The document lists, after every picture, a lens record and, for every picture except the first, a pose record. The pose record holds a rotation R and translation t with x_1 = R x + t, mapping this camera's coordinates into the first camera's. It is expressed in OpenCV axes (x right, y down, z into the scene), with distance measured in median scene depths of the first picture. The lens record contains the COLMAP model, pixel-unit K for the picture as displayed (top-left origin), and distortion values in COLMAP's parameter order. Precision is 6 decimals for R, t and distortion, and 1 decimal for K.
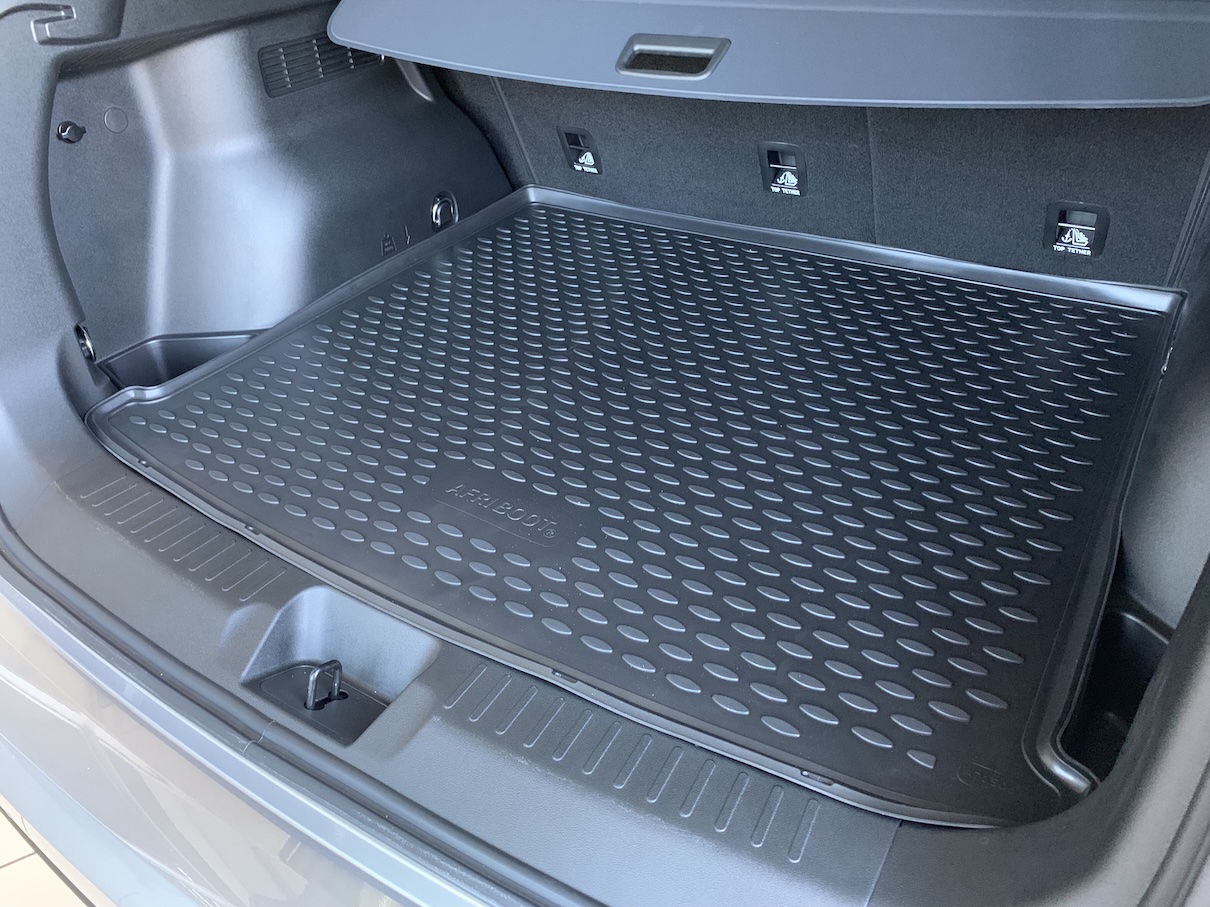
lens RADIAL K [[929.7, 0, 605.0], [0, 929.7, 453.5], [0, 0, 1]] dist [-0.002108, -0.000543]
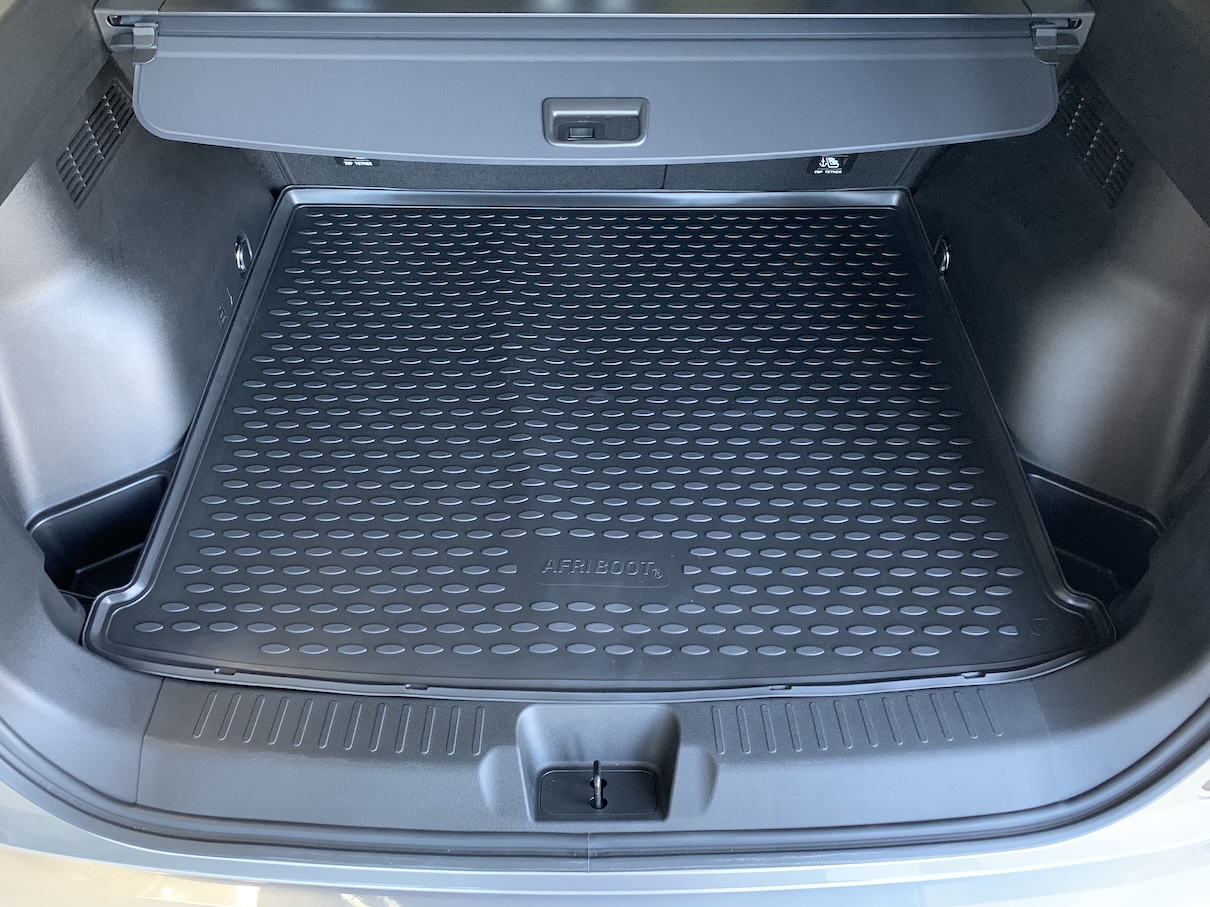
lens RADIAL K [[931.2, 0, 603.4], [0, 931.2, 443.7], [0, 0, 1]] dist [0.012303, 0.000763]
pose [[0.833053, -0.360789, 0.419349, -0.435322], [0.263880, 0.925416, 0.271978, -0.320802], [-0.486199, -0.115915, 0.866126, 0.015761]]
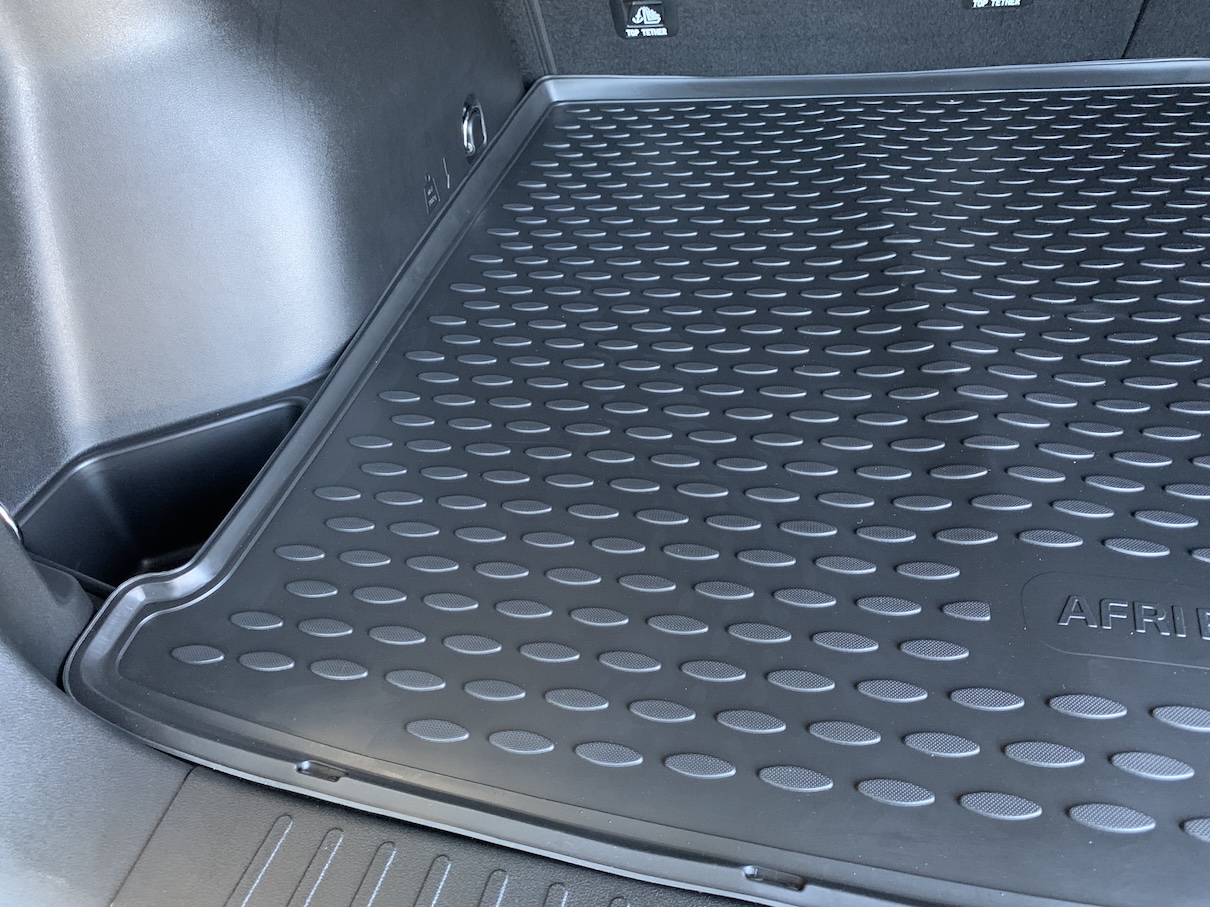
lens RADIAL K [[931.2, 0, 603.4], [0, 931.2, 443.7], [0, 0, 1]] dist [0.012303, 0.000763]
pose [[0.932199, -0.255210, 0.256657, -0.399024], [0.244425, 0.966867, 0.073646, -0.112644], [-0.266949, -0.005919, 0.963693, 0.513232]]
